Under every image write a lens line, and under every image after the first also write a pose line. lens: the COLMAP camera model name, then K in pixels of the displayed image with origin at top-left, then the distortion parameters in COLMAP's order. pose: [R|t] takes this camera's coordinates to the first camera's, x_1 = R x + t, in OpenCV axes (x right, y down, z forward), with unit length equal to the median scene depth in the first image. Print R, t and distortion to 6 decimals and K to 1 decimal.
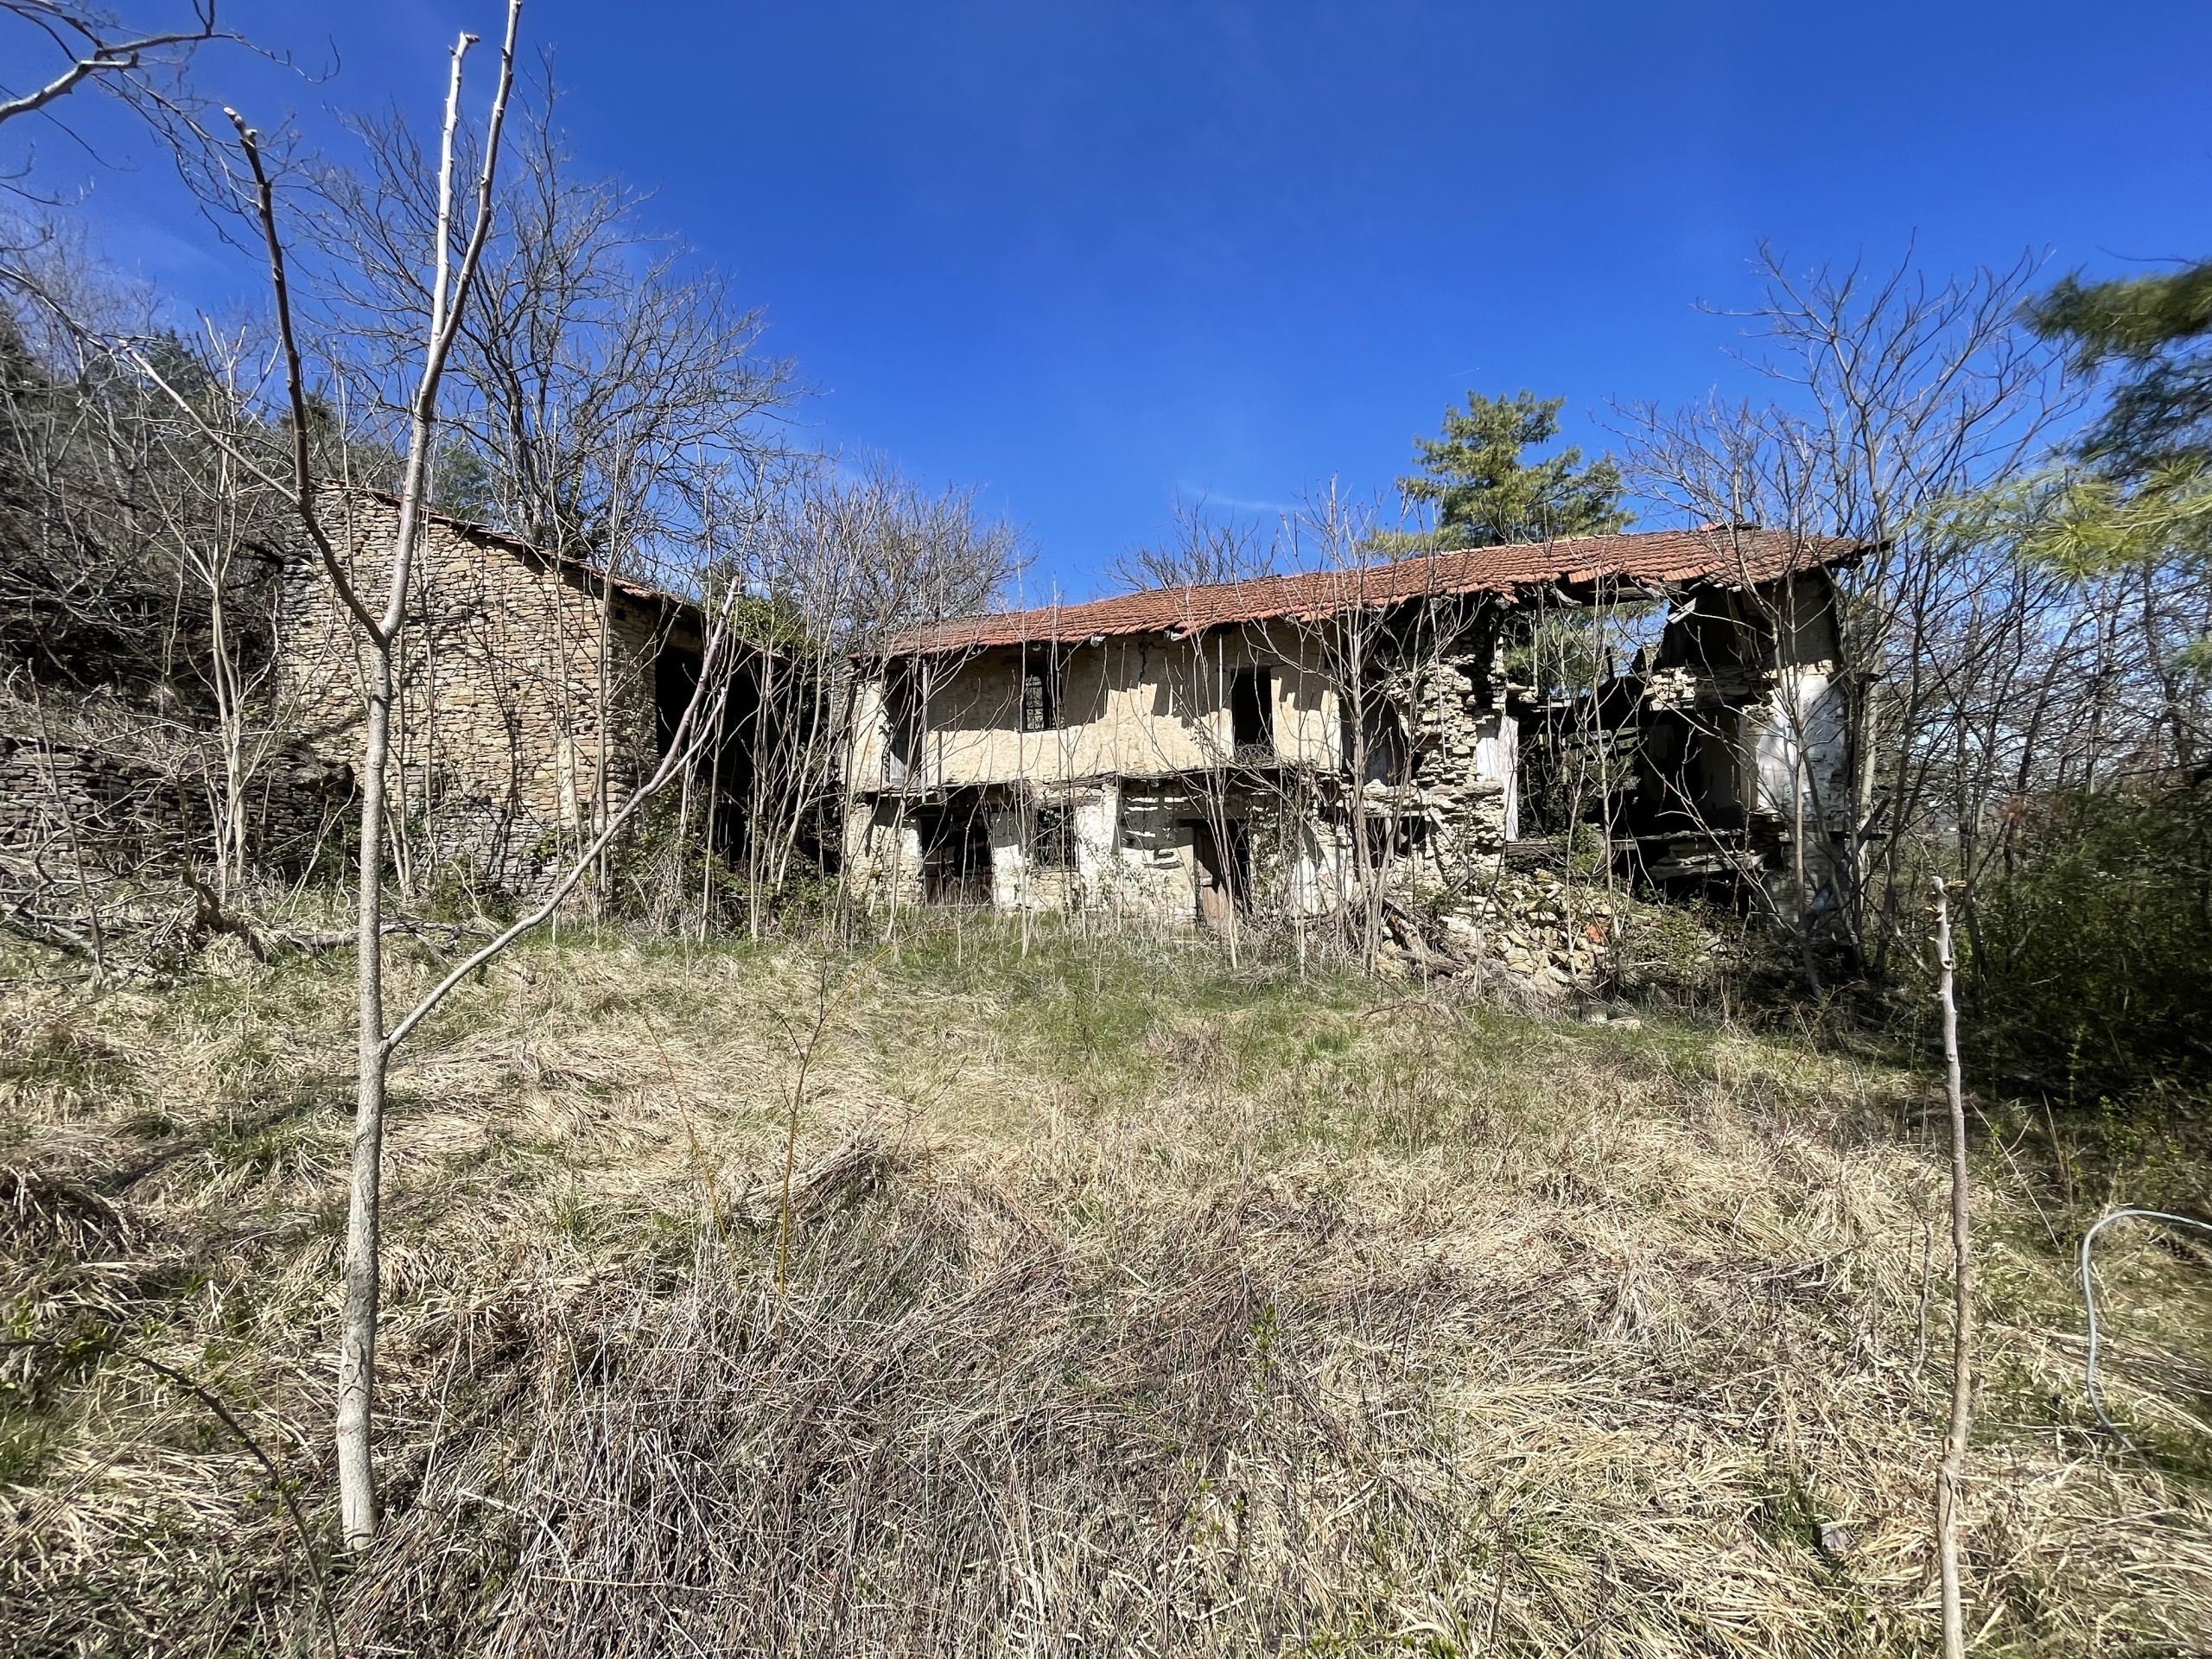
lens RADIAL K [[884.3, 0, 1106.0], [0, 884.3, 829.5], [0, 0, 1]] dist [-0.002662, 0.000182]
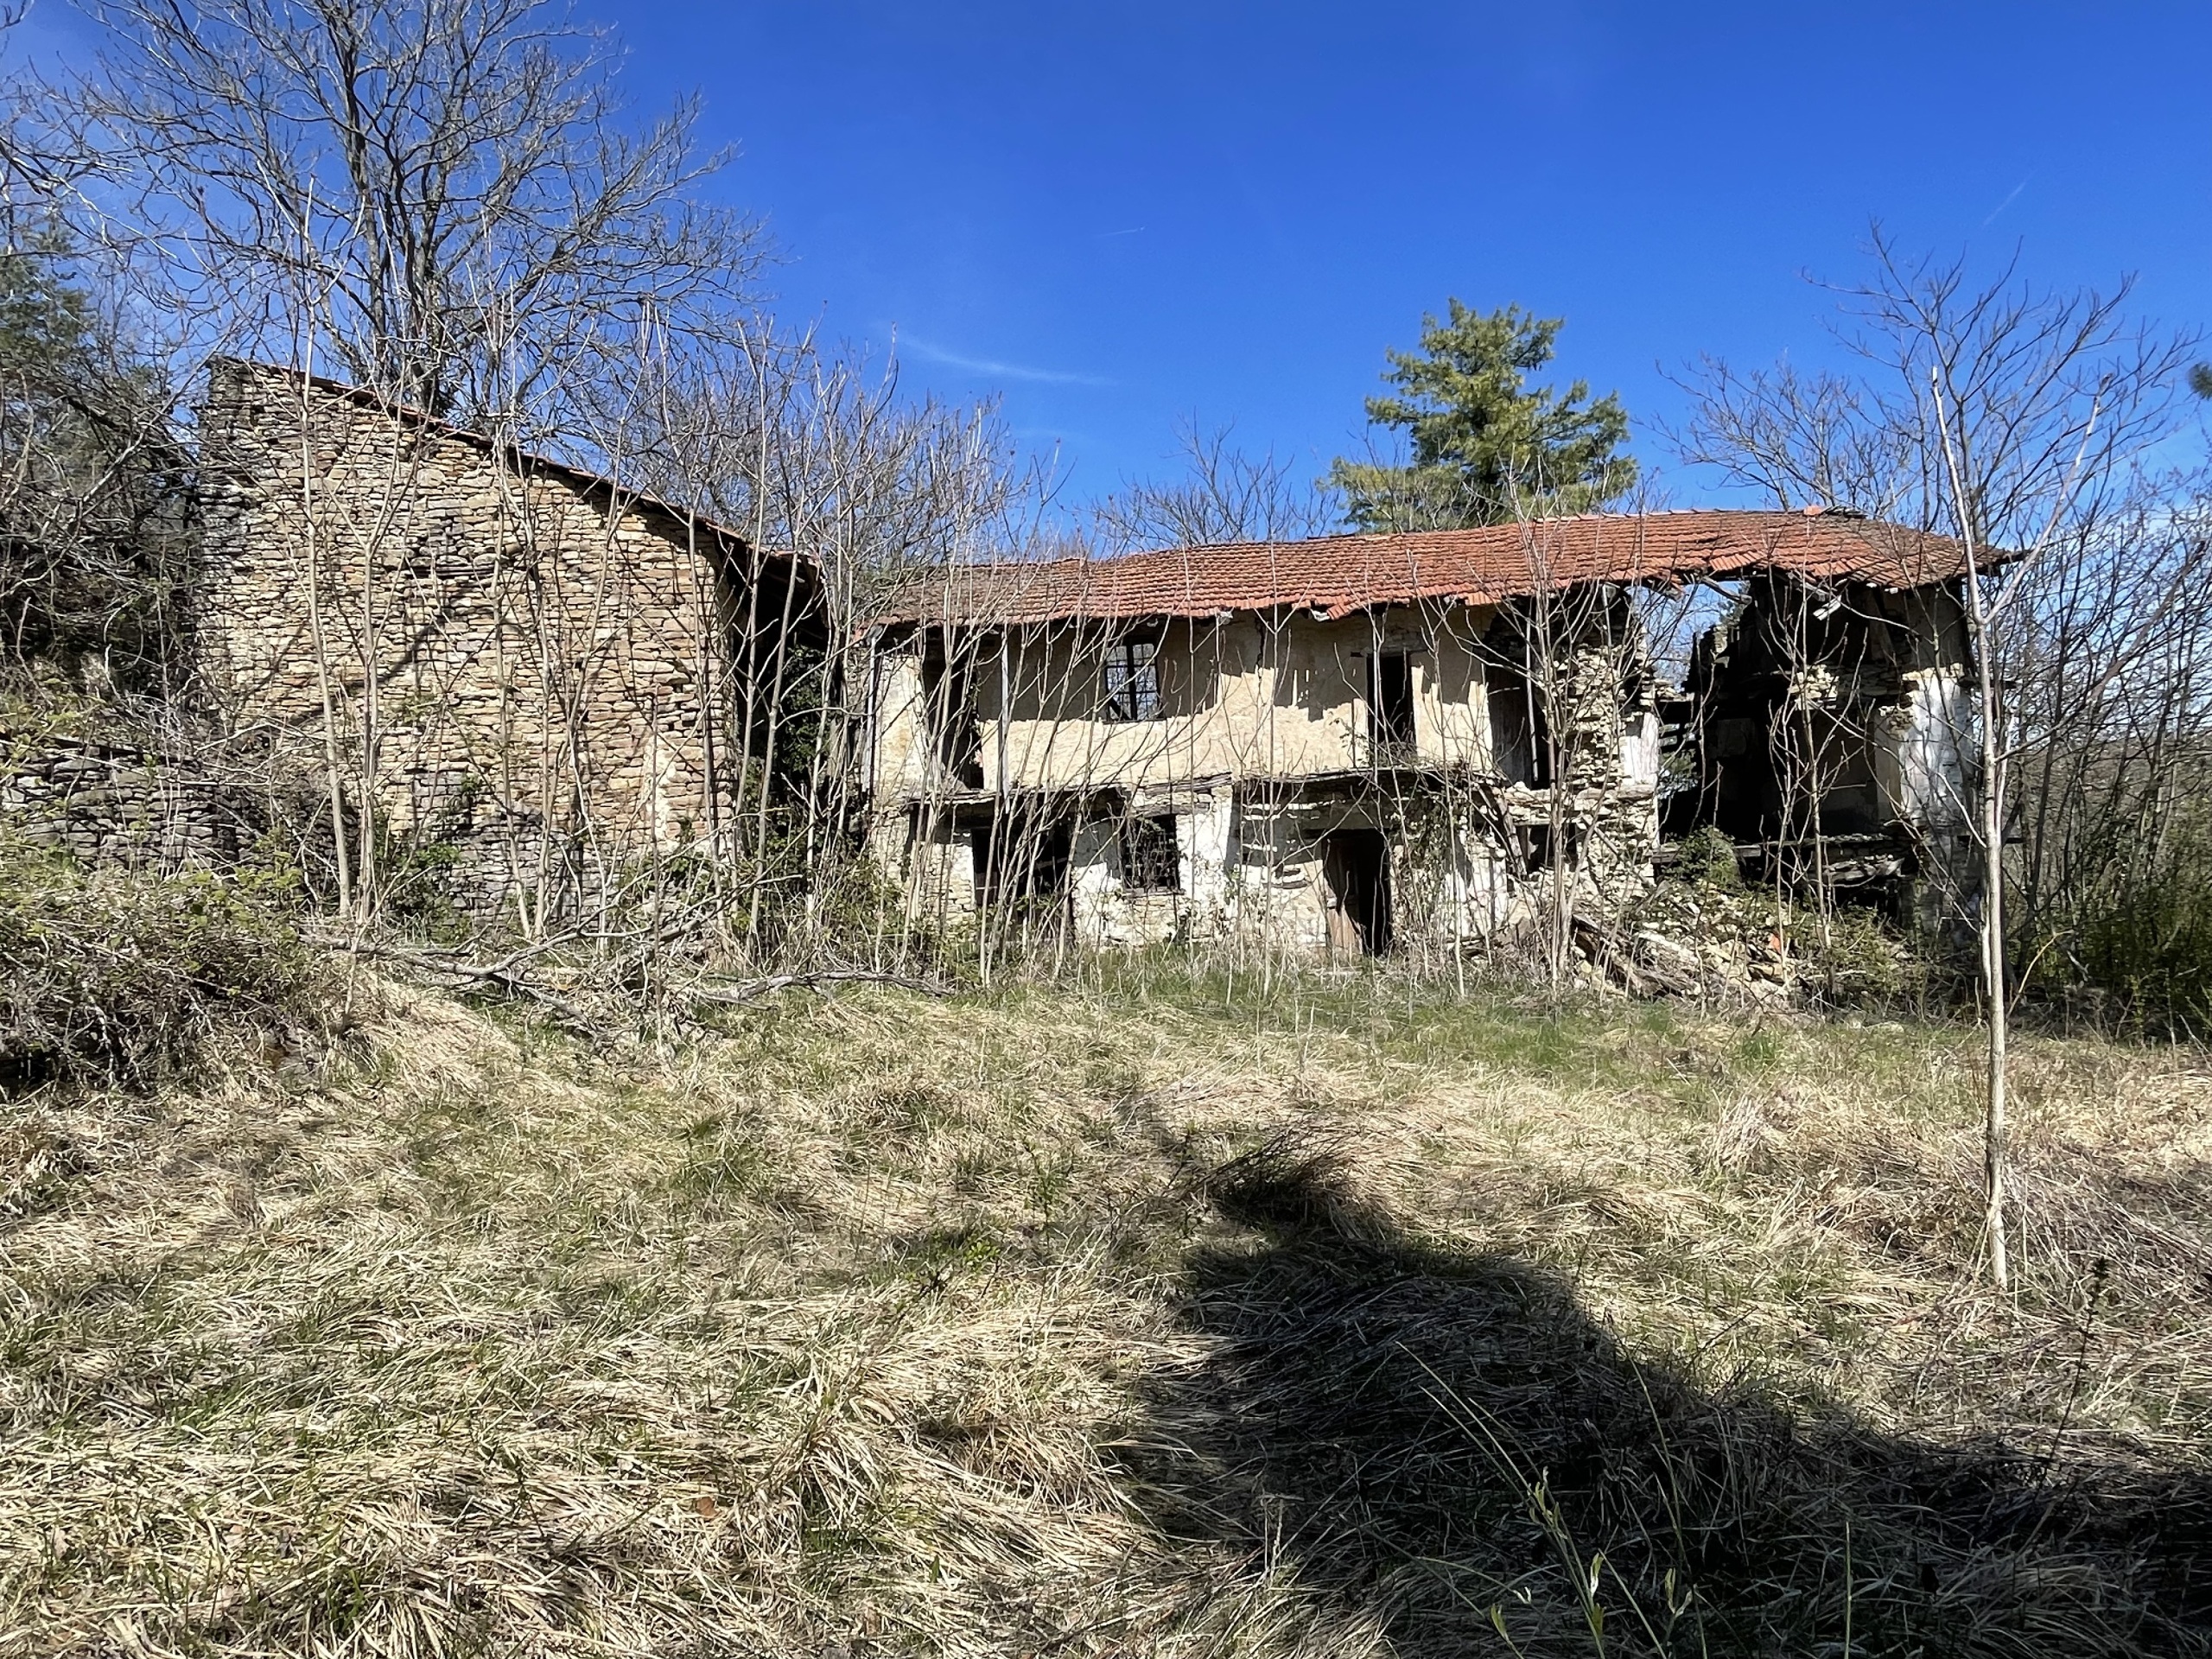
lens RADIAL K [[1272.9, 0, 1106.0], [0, 1272.9, 829.5], [0, 0, 1]] dist [0.001774, -0.001800]
pose [[0.967870, -0.011885, 0.251171, -0.421515], [0.012198, 0.999926, 0.000309, -0.014853], [-0.251156, 0.002765, 0.967943, -0.130837]]
